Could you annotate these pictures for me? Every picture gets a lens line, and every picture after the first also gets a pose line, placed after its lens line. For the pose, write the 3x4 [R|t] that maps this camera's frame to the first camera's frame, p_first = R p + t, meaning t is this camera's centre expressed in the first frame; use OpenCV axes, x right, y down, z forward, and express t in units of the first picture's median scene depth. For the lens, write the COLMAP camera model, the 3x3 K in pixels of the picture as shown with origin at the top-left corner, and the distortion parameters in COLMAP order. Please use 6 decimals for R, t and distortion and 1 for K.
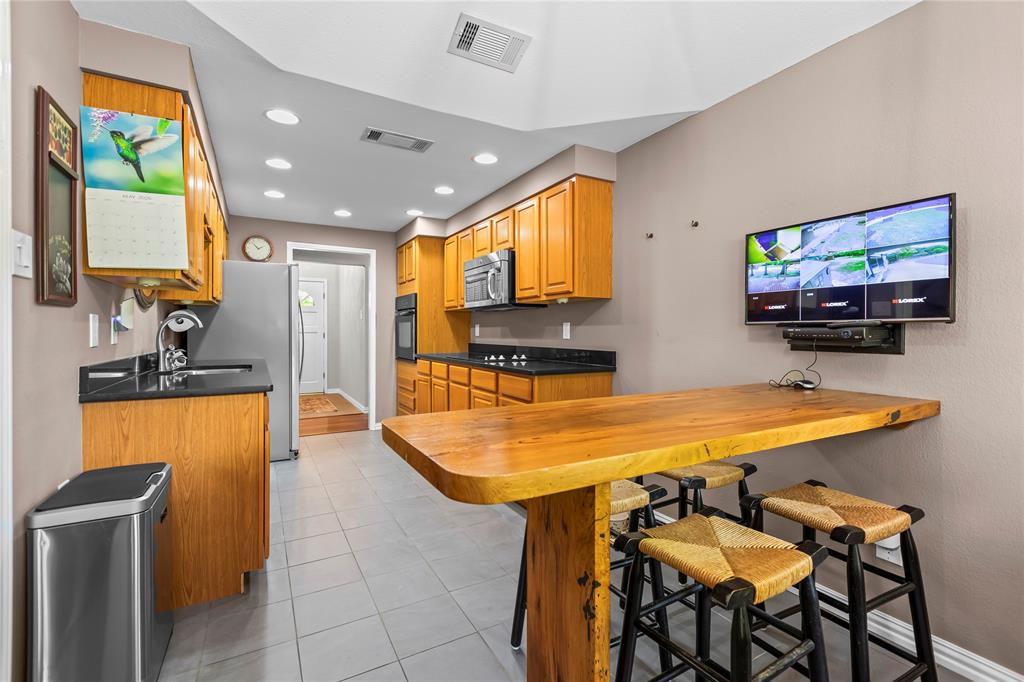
lens RADIAL K [[465.0, 0, 508.5], [0, 465.0, 334.4], [0, 0, 1]] dist [0.000322, 0.000075]
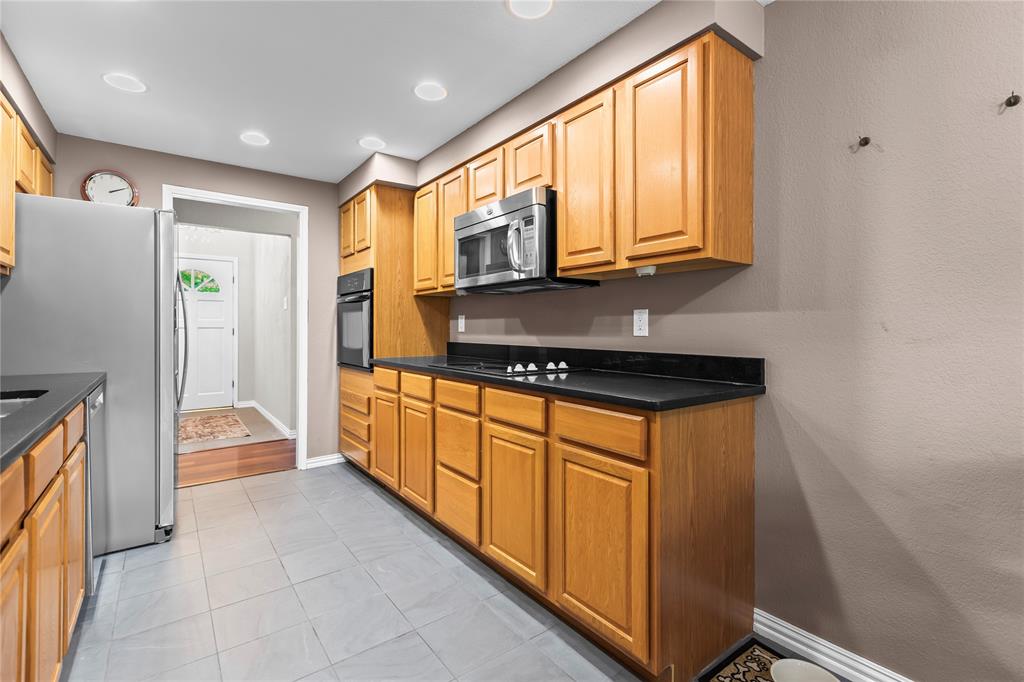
lens RADIAL K [[465.0, 0, 508.6], [0, 465.0, 328.7], [0, 0, 1]] dist [0.000322, 0.000075]
pose [[0.989954, 0.000287, 0.141392, -0.106390], [0.000346, 0.999990, -0.004450, 0.002200], [-0.141392, 0.004454, 0.989944, 0.333110]]
